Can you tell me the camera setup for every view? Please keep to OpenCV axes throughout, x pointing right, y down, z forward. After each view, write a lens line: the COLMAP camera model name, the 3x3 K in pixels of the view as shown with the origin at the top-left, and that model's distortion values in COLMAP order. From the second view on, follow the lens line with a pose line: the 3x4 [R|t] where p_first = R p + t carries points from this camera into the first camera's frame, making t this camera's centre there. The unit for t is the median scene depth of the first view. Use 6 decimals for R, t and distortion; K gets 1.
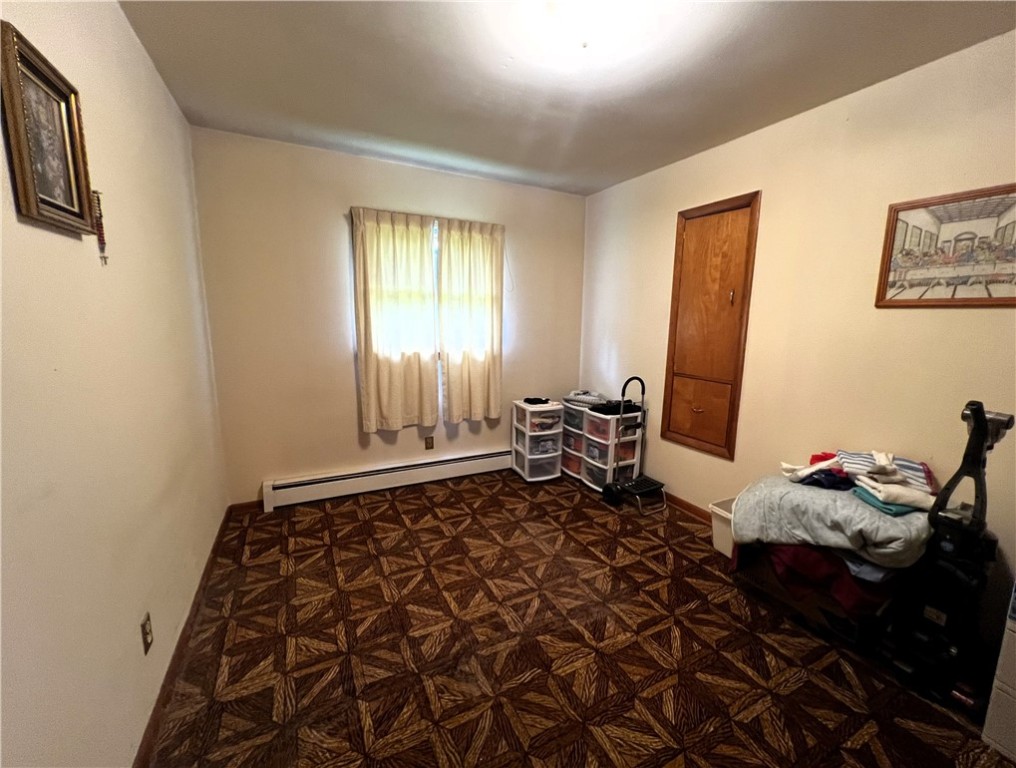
lens RADIAL K [[412.9, 0, 508.0], [0, 412.9, 384.0], [0, 0, 1]] dist [-0.000168, -0.000028]
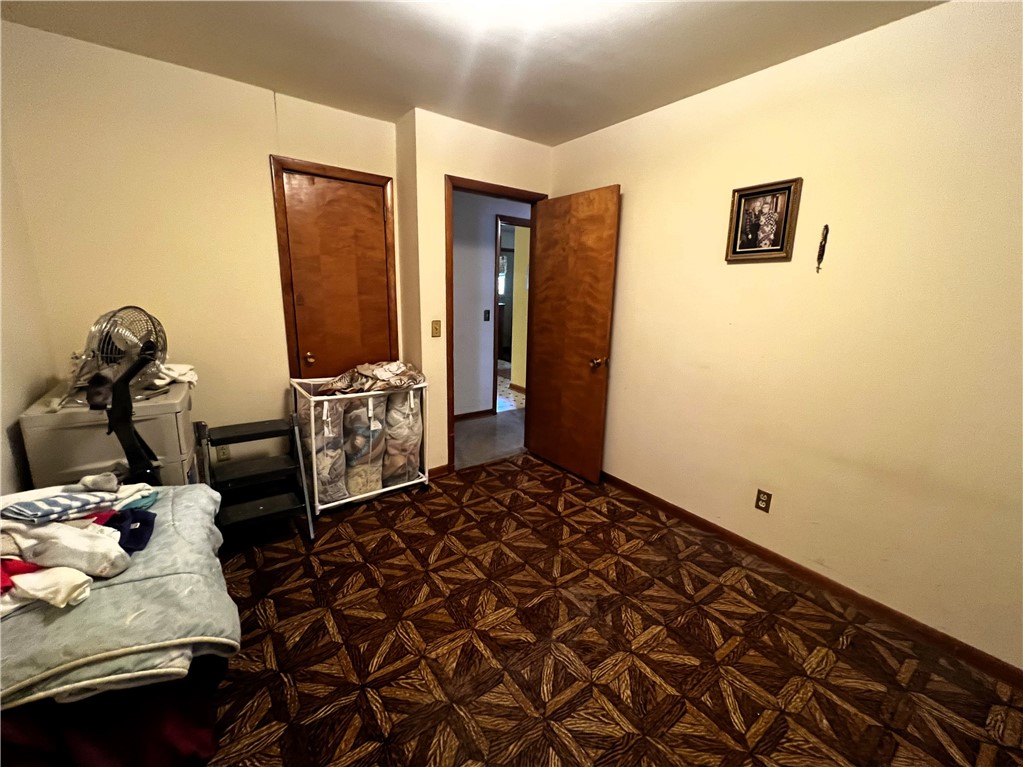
lens RADIAL K [[421.4, 0, 511.5], [0, 421.4, 383.5], [0, 0, 1]] dist [-0.001317, 0.000122]
pose [[-0.984430, -0.006918, -0.175643, 0.304756], [-0.072112, 0.927164, 0.367651, -0.278435], [0.160307, 0.374593, -0.913226, 1.714174]]
